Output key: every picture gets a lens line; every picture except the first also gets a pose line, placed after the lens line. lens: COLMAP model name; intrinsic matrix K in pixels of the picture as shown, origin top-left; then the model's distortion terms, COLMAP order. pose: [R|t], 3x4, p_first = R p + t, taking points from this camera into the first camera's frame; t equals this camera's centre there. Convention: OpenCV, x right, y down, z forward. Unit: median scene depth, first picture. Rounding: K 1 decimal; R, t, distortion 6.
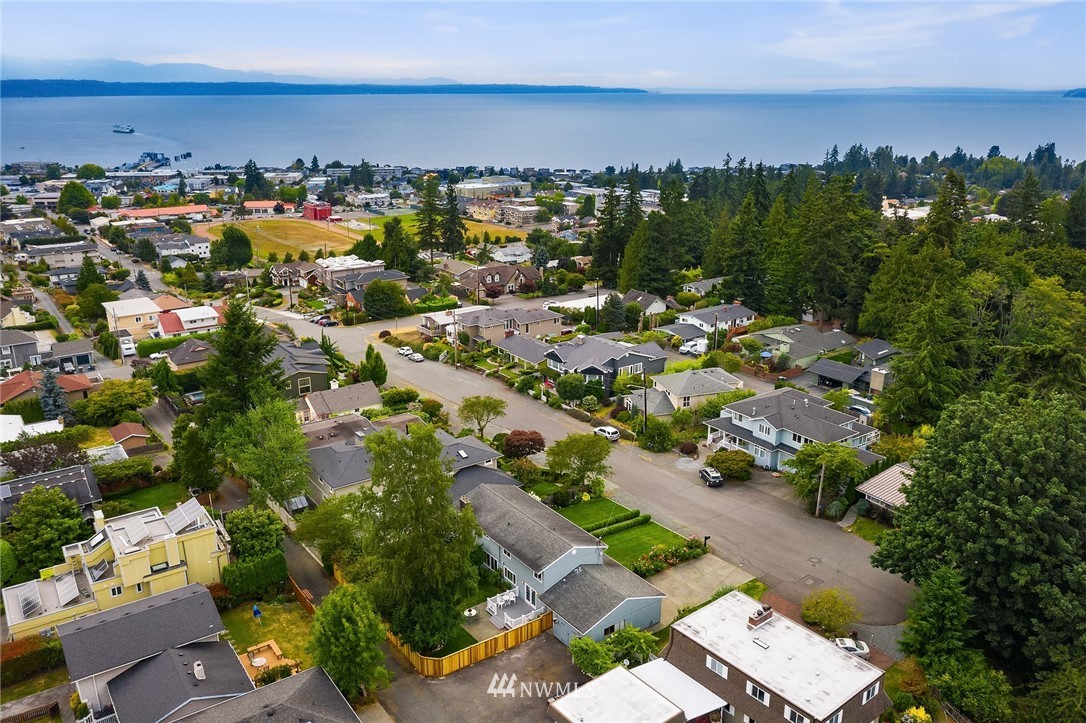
lens RADIAL K [[862.8, 0, 543.0], [0, 862.8, 361.5], [0, 0, 1]] dist [-0.004751, -0.003761]
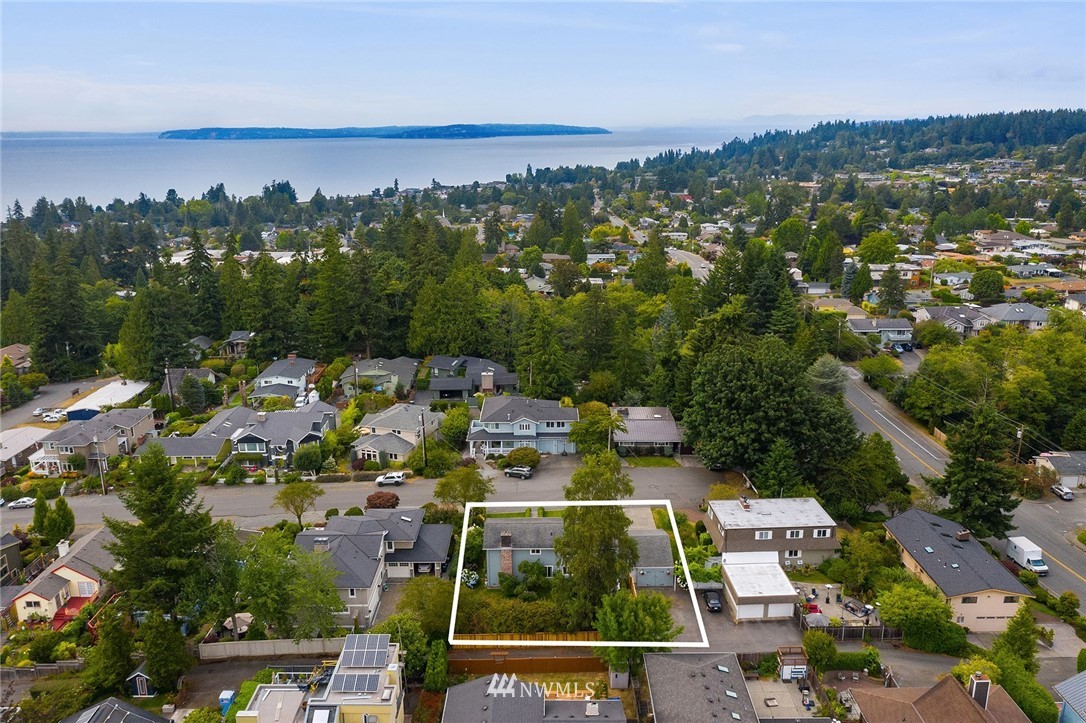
lens RADIAL K [[862.8, 0, 543.0], [0, 862.8, 361.5], [0, 0, 1]] dist [-0.004751, -0.003761]
pose [[0.590756, -0.222049, 0.775694, -0.565790], [0.257305, 0.963036, 0.079718, -0.089361], [-0.764723, 0.152496, 0.626054, 0.119186]]
